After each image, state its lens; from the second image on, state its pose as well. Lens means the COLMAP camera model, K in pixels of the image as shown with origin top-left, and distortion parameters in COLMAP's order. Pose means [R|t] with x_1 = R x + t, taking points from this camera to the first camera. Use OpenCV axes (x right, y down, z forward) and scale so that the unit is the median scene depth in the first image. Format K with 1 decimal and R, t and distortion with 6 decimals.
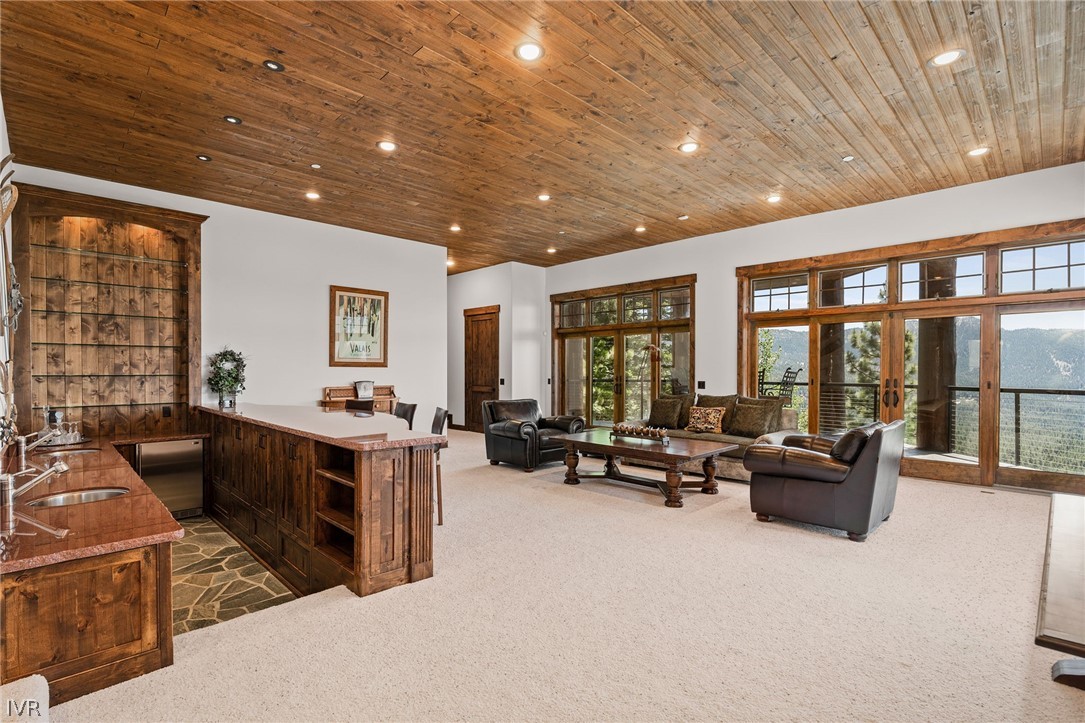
lens RADIAL K [[519.3, 0, 532.2], [0, 519.3, 362.3], [0, 0, 1]] dist [0.000120, 0.000680]
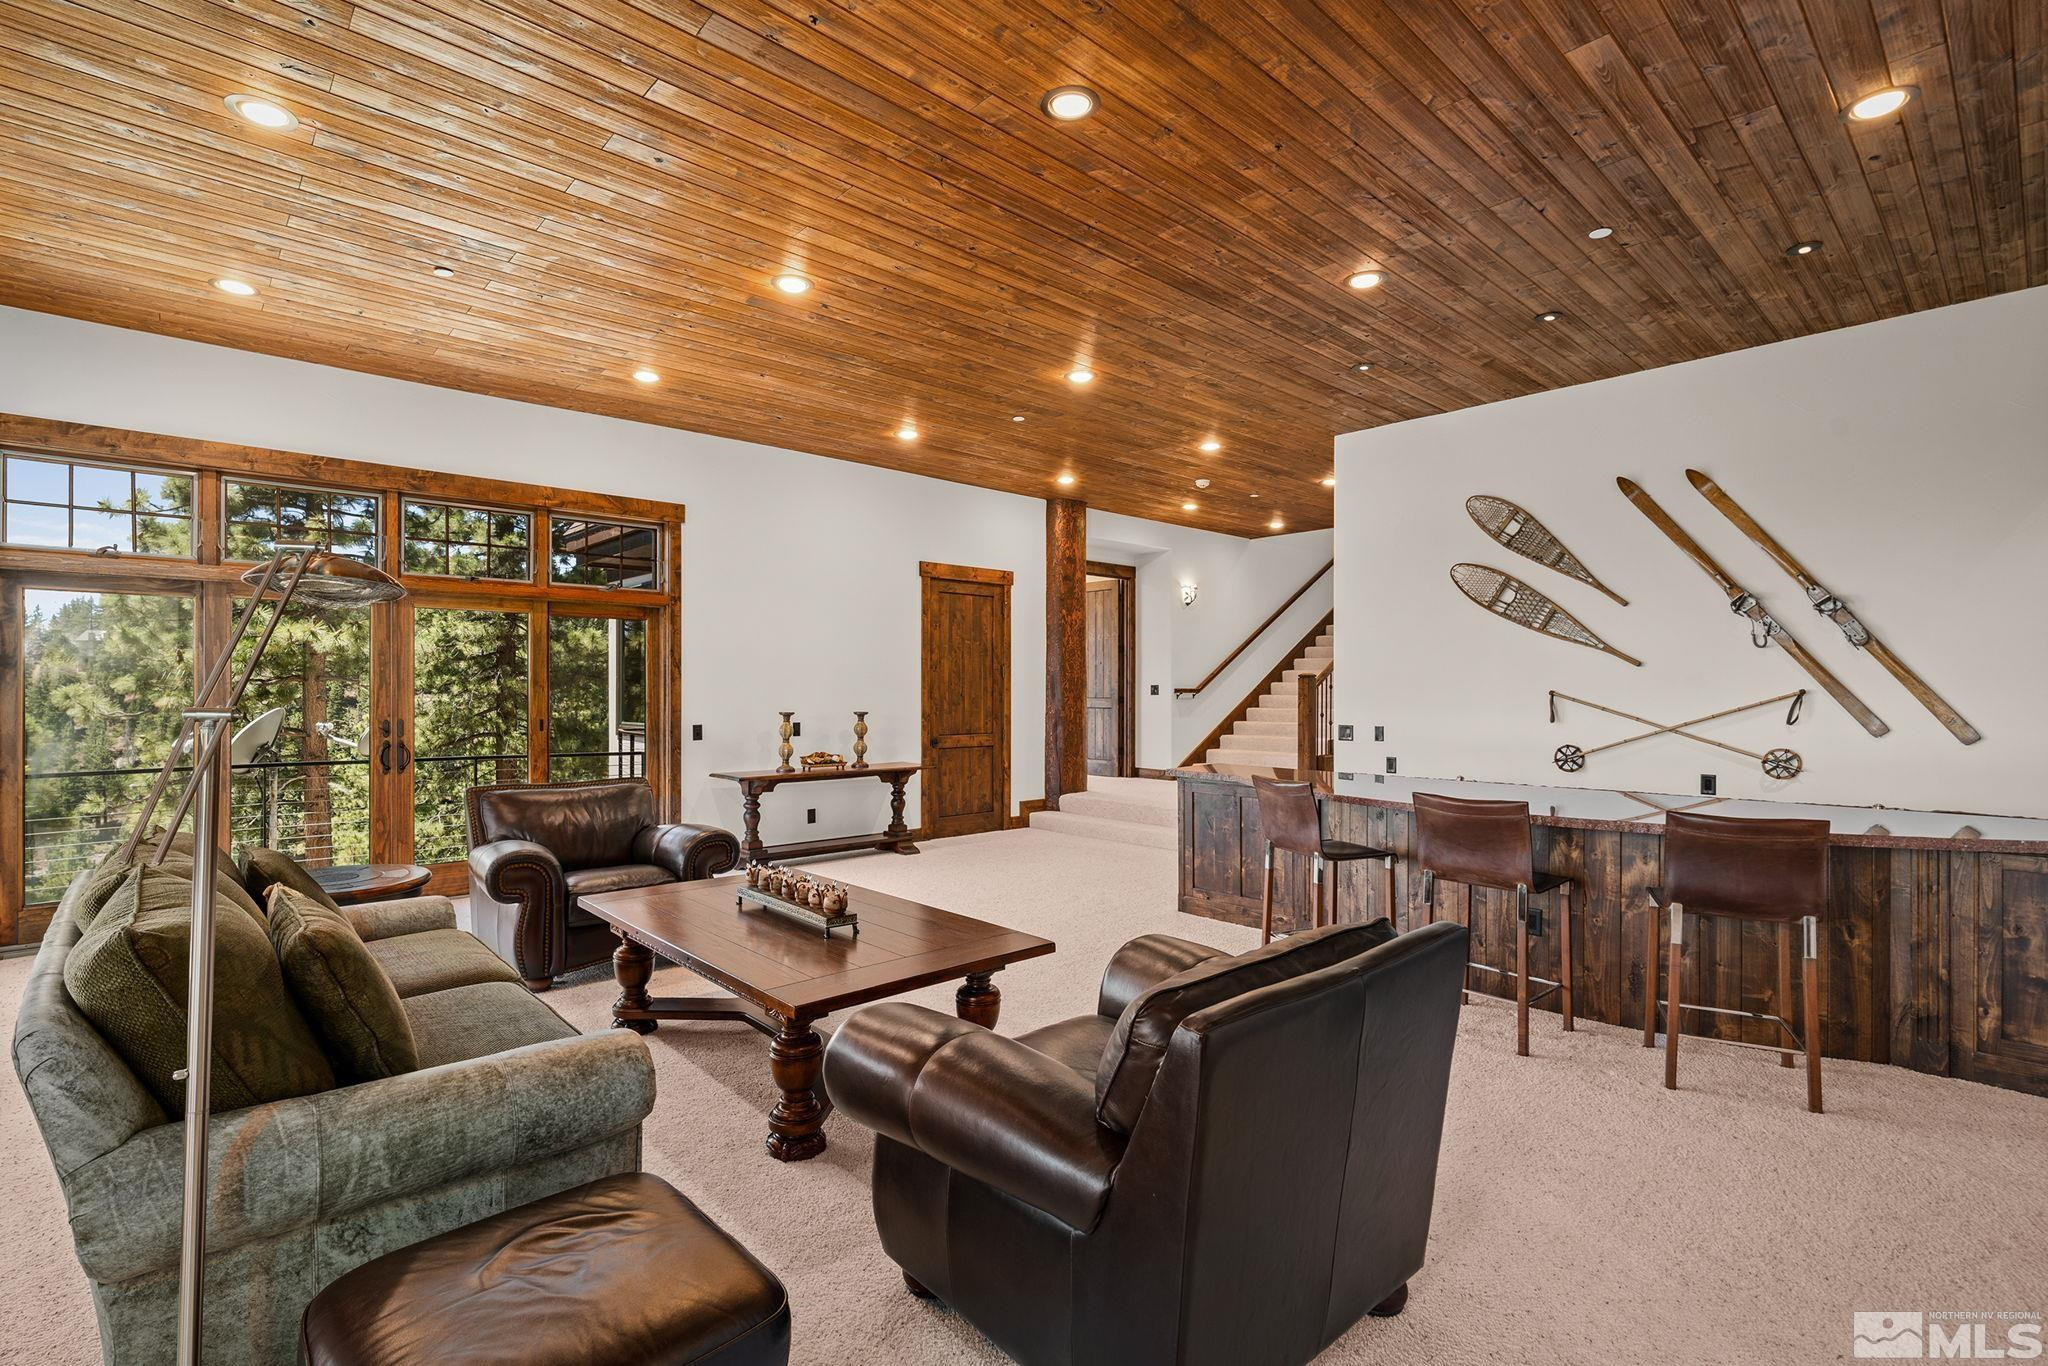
lens RADIAL K [[955.5, 0, 985.8], [0, 955.5, 696.4], [0, 0, 1]] dist [-0.010743, 0.005102]
pose [[-0.998743, -0.001557, 0.050096, 0.047579], [-0.001961, 0.999966, -0.008017, 0.012292], [-0.050082, -0.008105, -0.998712, 1.664354]]
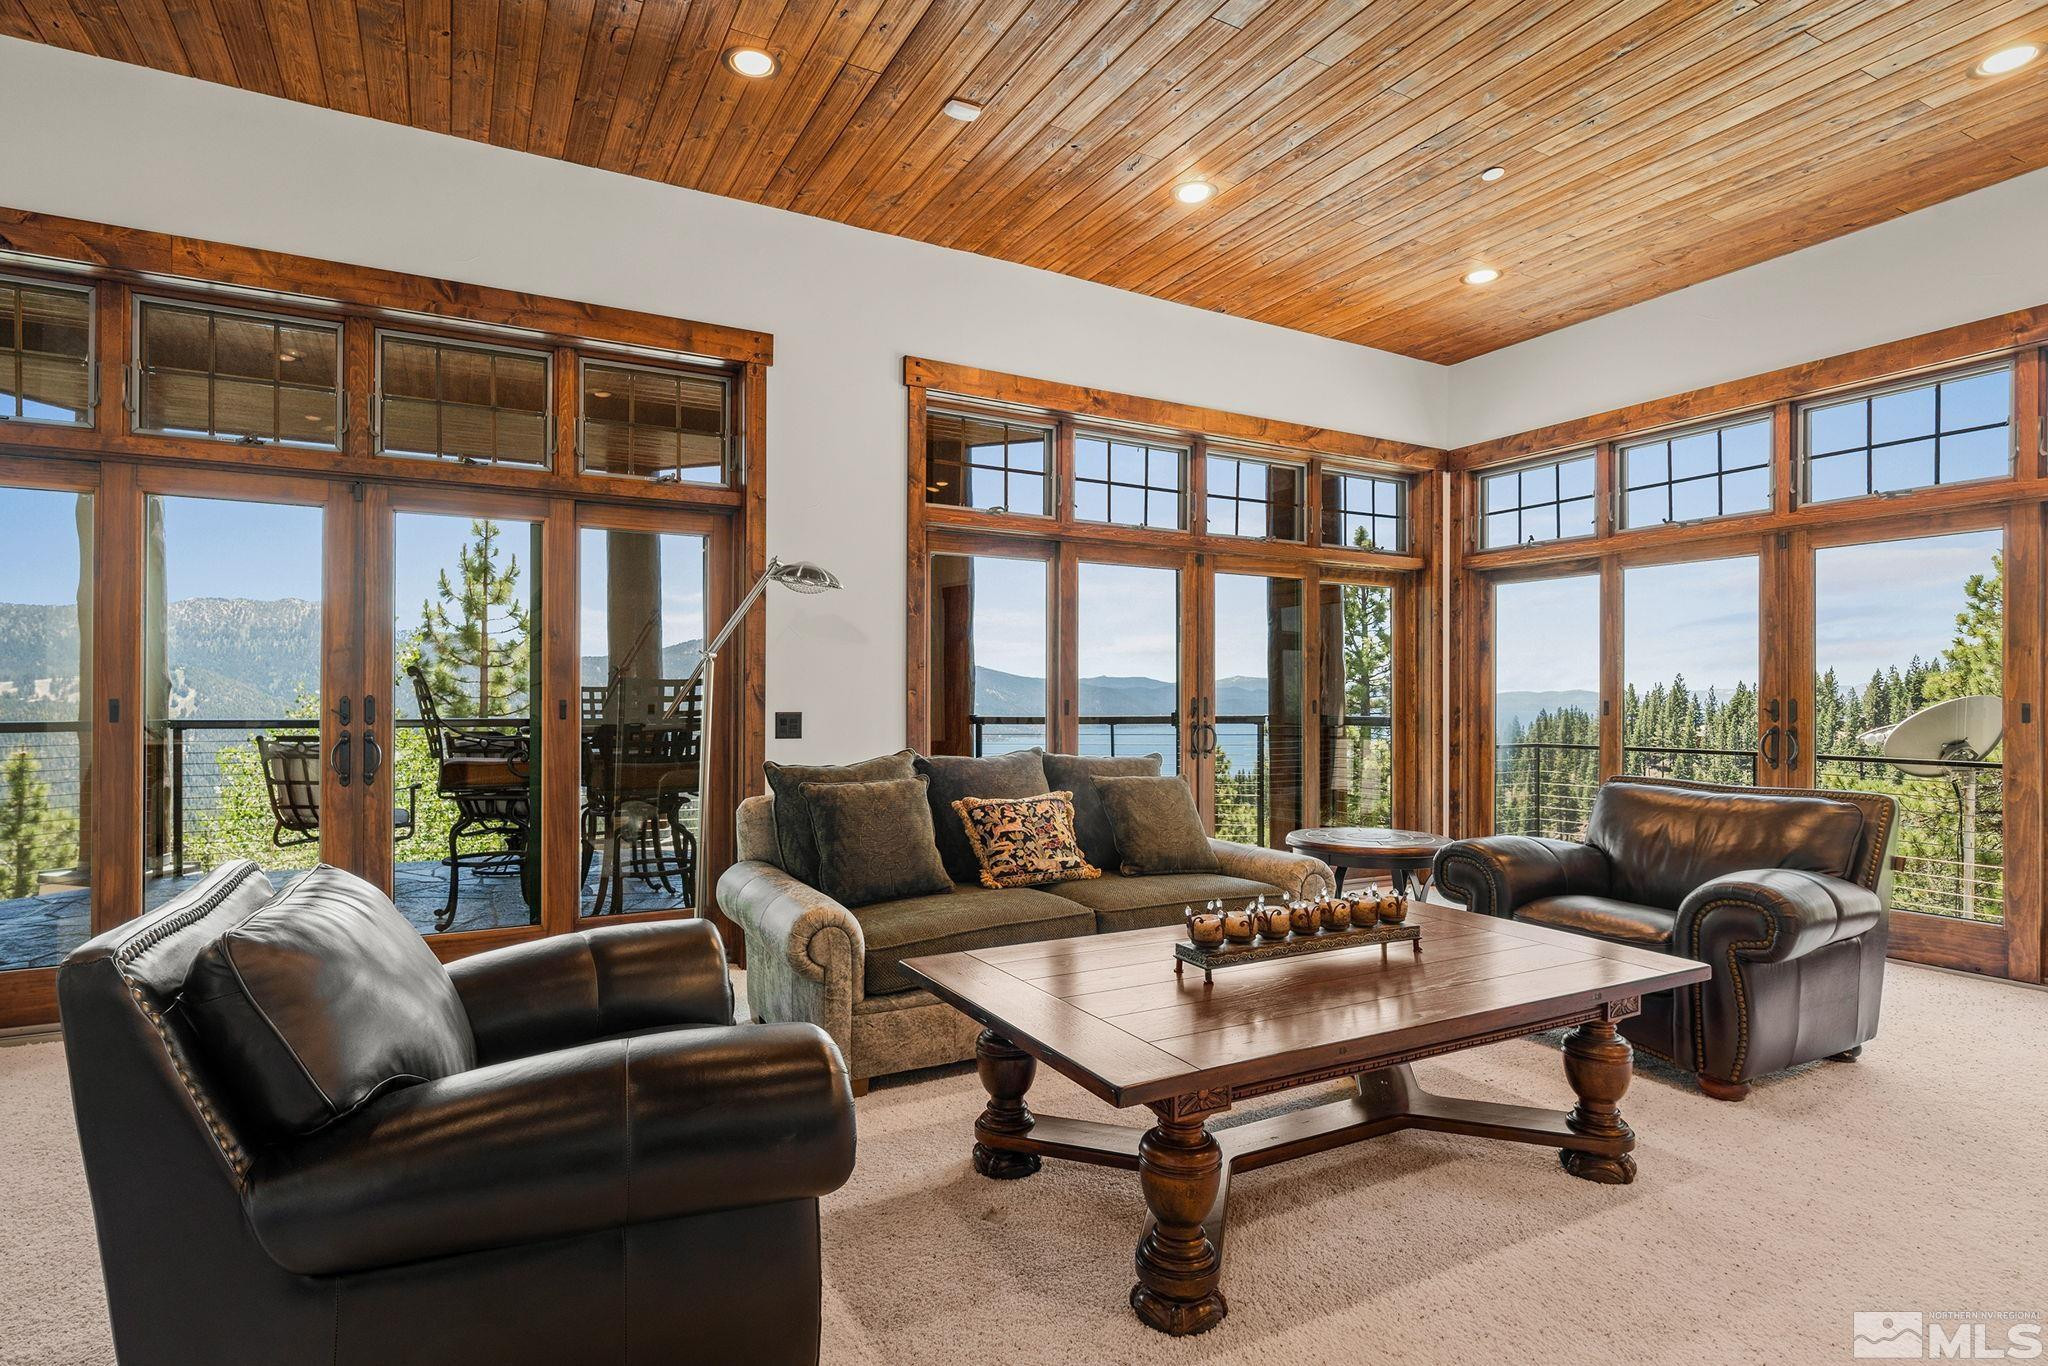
lens RADIAL K [[1049.5, 0, 1024.0], [0, 1049.5, 683.0], [0, 0, 1]] dist [-0.002277, -0.000057]
pose [[0.268897, 0.014333, 0.963062, -0.282500], [-0.011996, 0.999862, -0.011531, 0.035665], [-0.963094, -0.008452, 0.269032, 1.011190]]
